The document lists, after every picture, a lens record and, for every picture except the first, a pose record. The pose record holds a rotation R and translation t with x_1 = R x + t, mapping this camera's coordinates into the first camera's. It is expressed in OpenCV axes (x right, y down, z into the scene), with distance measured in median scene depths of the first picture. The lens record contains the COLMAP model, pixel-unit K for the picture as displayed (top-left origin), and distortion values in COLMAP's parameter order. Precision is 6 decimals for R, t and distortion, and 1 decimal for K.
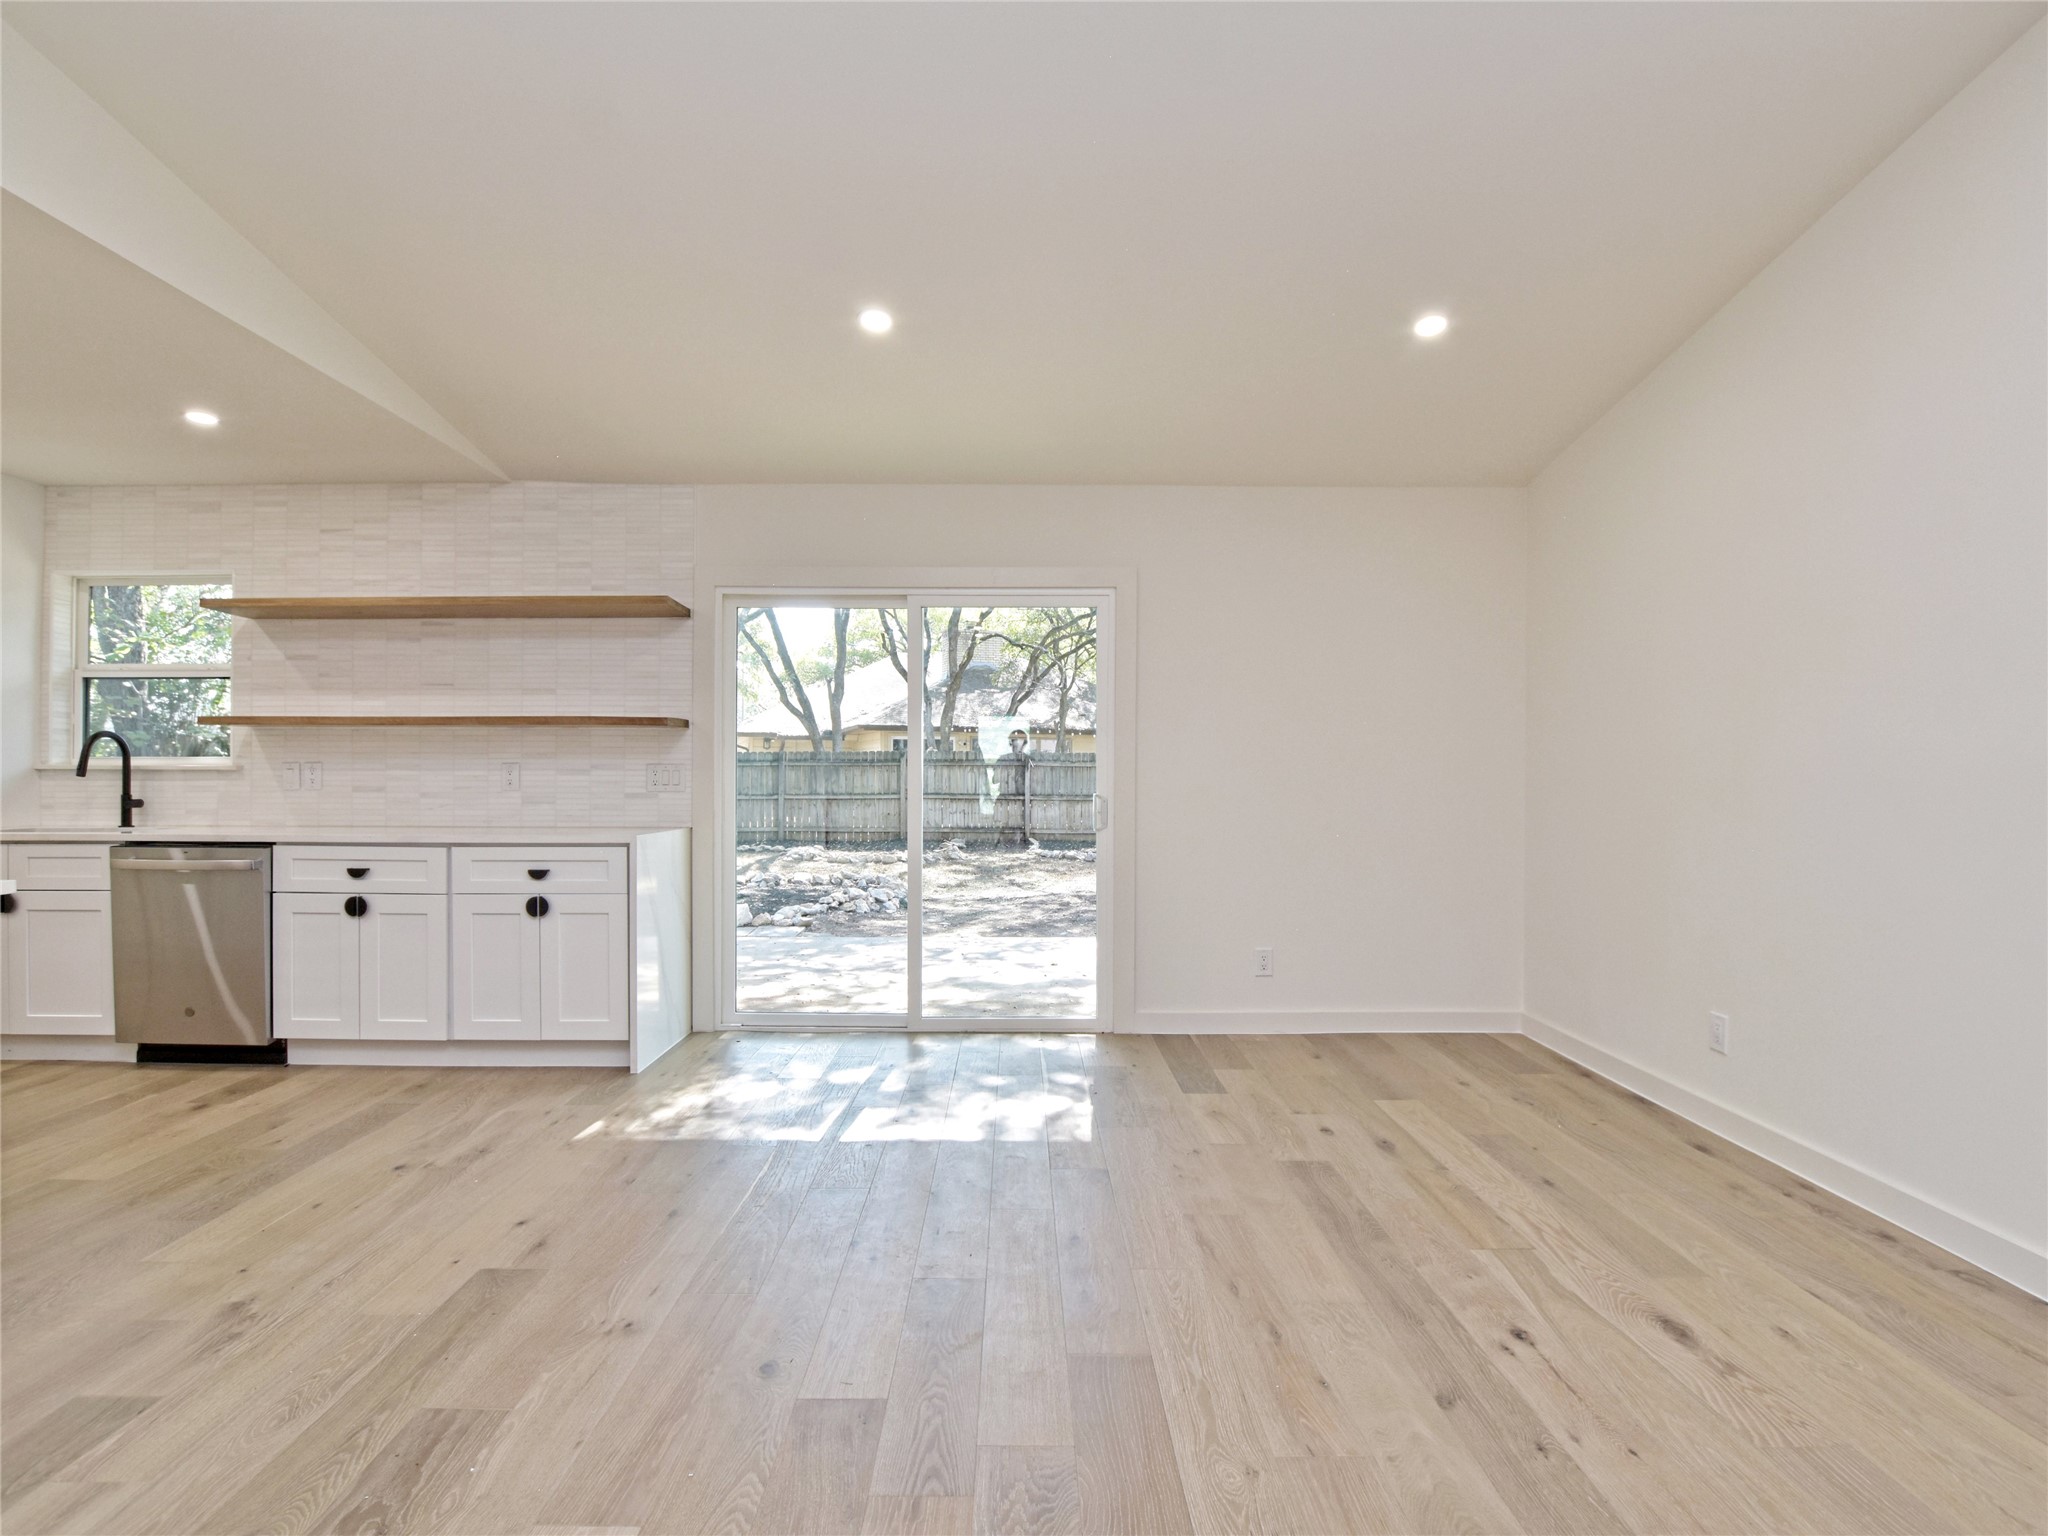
lens RADIAL K [[1013.0, 0, 1026.0], [0, 1013.0, 769.7], [0, 0, 1]] dist [-0.032273, 0.001781]
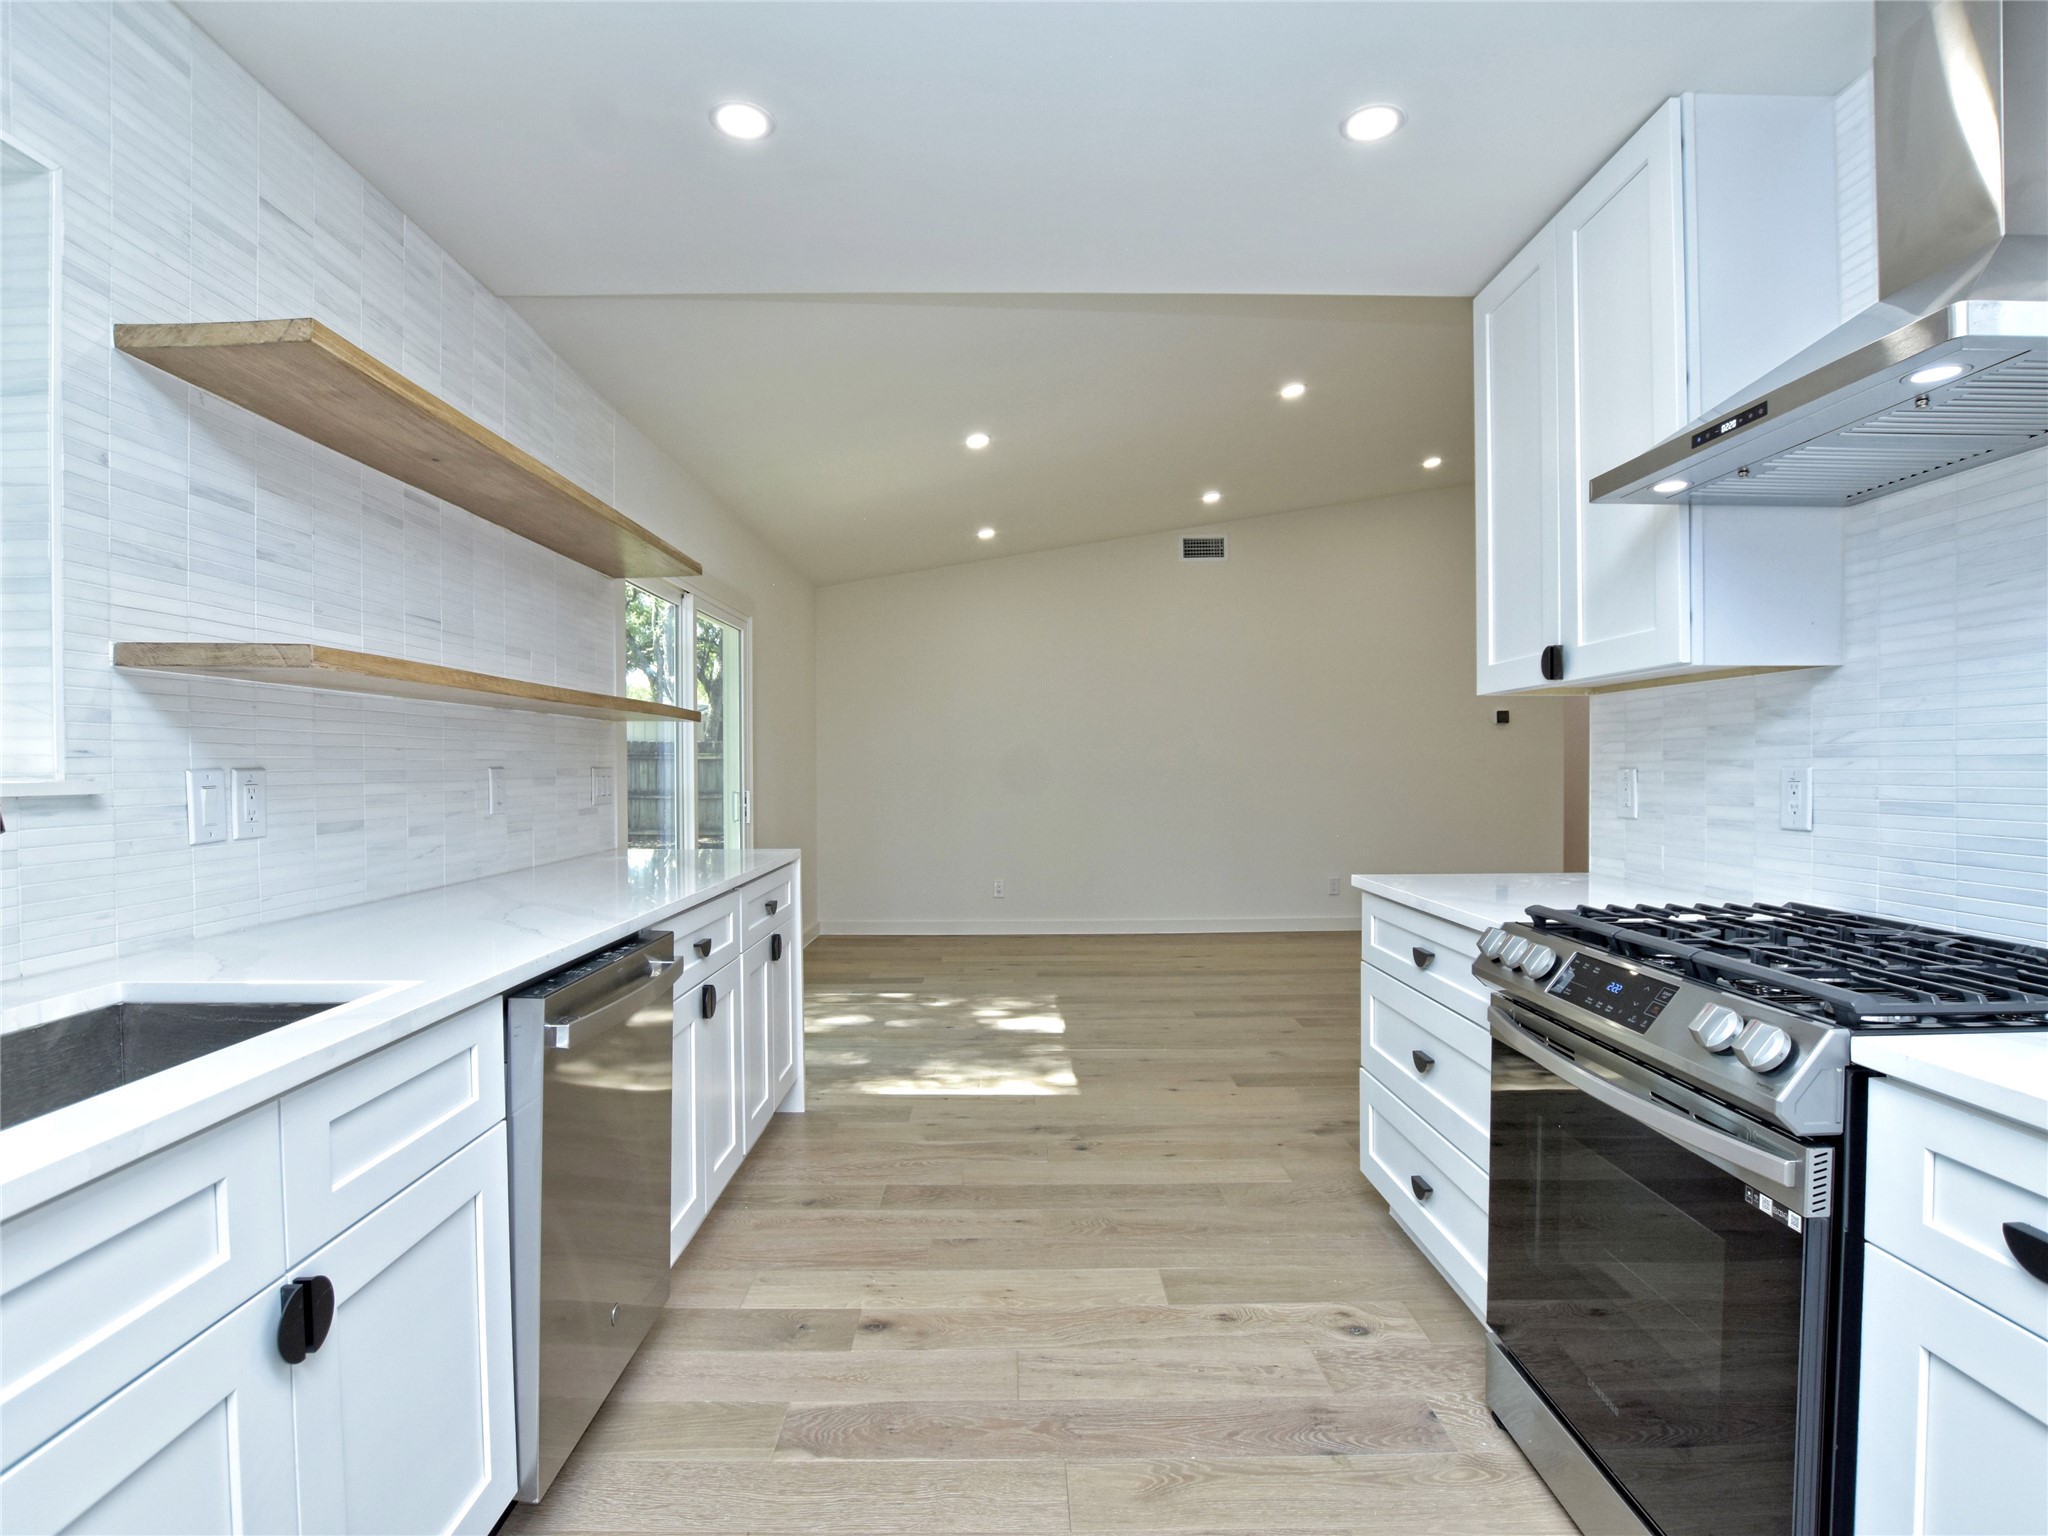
lens RADIAL K [[1013.0, 0, 1021.0], [0, 1013.0, 771.5], [0, 0, 1]] dist [-0.032273, 0.001781]
pose [[0.008848, -0.009541, 0.999915, -1.111161], [-0.000750, 0.999954, 0.009548, -0.010014], [-0.999961, -0.000834, 0.008840, 0.686160]]
